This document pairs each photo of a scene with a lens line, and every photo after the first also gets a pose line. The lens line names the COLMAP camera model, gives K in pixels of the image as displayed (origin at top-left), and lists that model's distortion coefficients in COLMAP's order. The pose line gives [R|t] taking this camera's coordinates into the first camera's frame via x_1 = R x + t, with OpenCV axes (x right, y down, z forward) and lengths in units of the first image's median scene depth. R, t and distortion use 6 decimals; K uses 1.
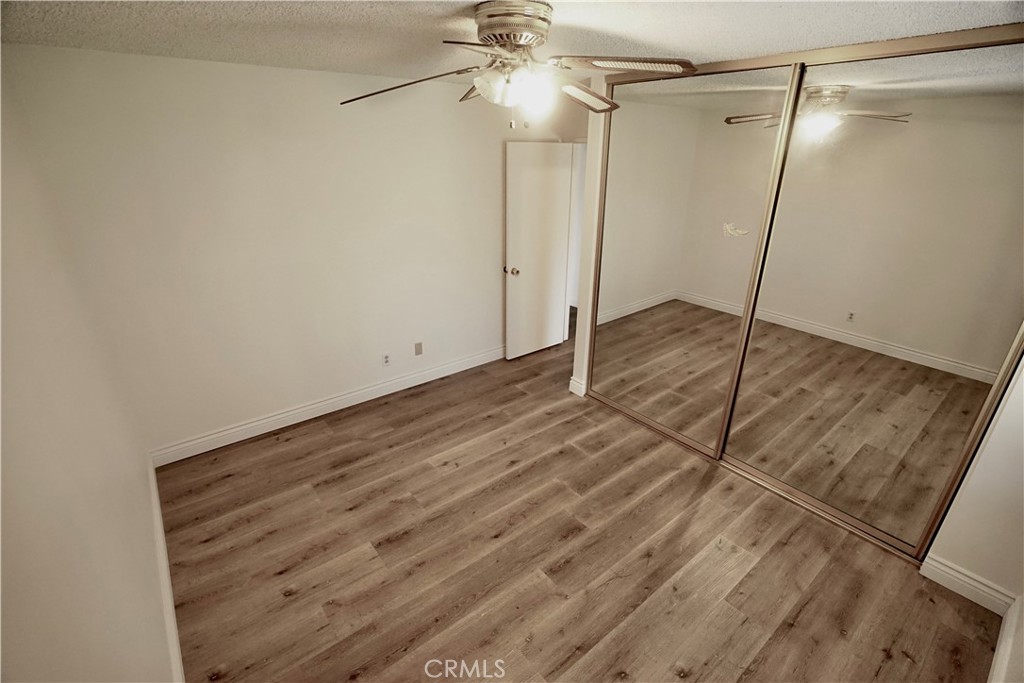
lens RADIAL K [[466.7, 0, 508.7], [0, 466.7, 343.7], [0, 0, 1]] dist [-0.027891, 0.000356]
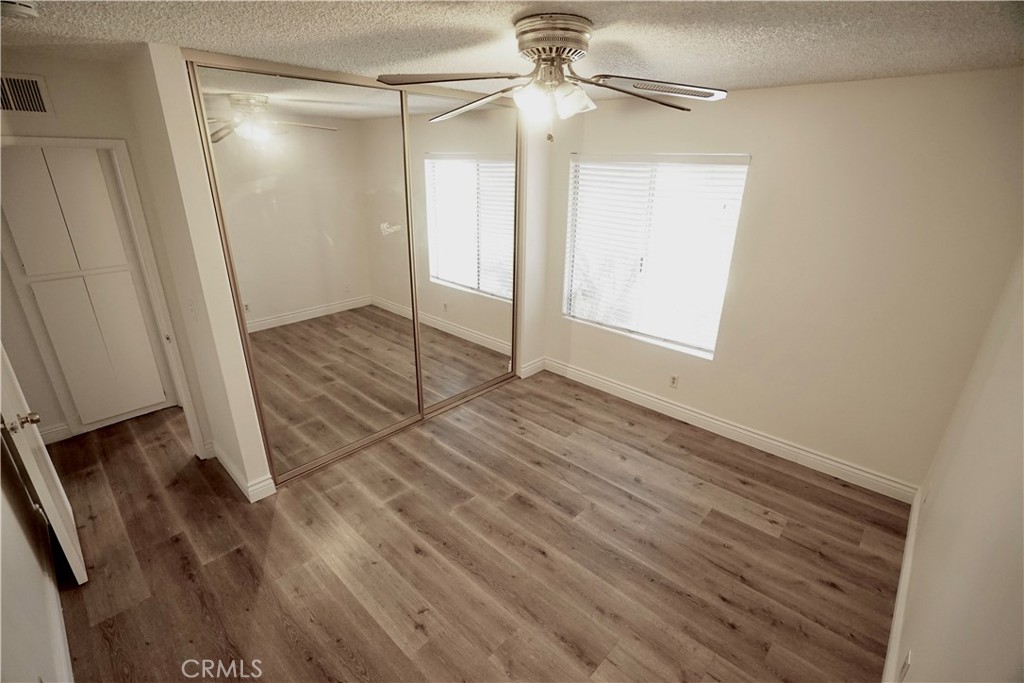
lens RADIAL K [[466.7, 0, 509.5], [0, 466.7, 346.1], [0, 0, 1]] dist [-0.027891, 0.000356]
pose [[-0.135186, -0.369486, 0.919350, -0.662630], [0.370382, 0.841756, 0.392764, -0.318222], [-0.918990, 0.393607, 0.023057, 0.763757]]
